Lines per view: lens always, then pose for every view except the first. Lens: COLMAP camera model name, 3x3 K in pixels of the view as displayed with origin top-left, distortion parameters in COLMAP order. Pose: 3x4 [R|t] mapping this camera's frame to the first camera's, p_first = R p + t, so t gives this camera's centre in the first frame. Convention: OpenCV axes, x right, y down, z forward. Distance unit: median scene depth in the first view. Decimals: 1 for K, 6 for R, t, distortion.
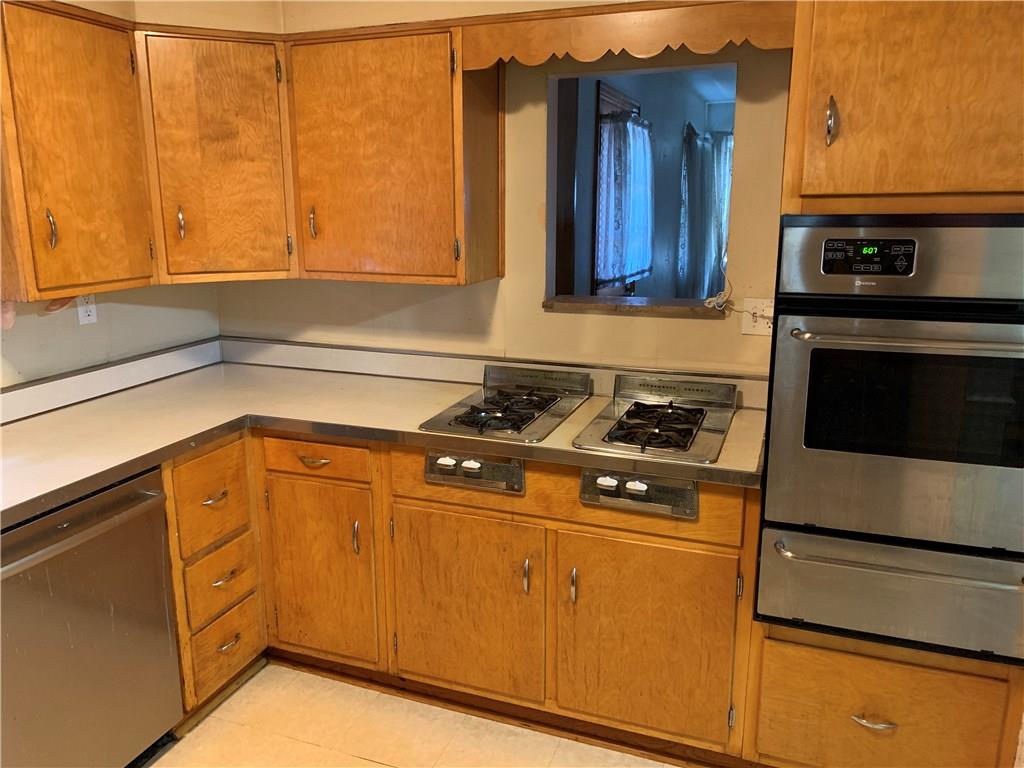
lens RADIAL K [[775.1, 0, 500.3], [0, 775.1, 384.9], [0, 0, 1]] dist [-0.000196, -0.011029]
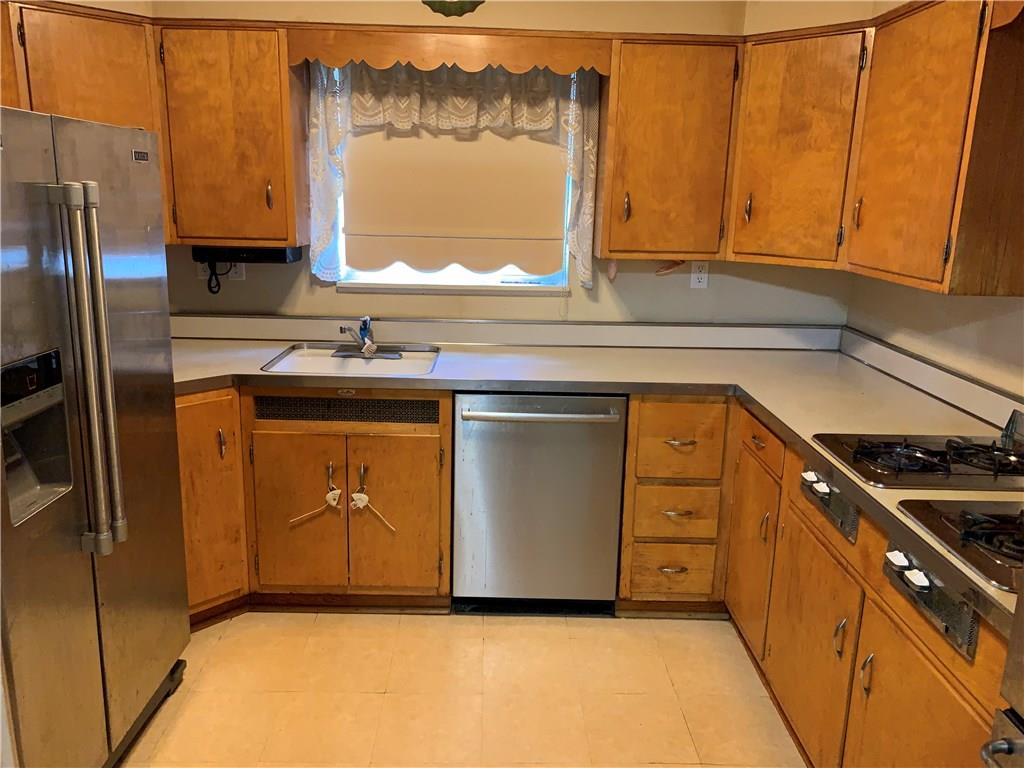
lens RADIAL K [[775.1, 0, 500.3], [0, 775.1, 384.9], [0, 0, 1]] dist [-0.000196, -0.011029]
pose [[0.344707, 0.236257, -0.908493, 0.557521], [-0.236907, 0.958377, 0.159340, -0.056868], [0.908324, 0.160303, 0.386330, 0.276249]]
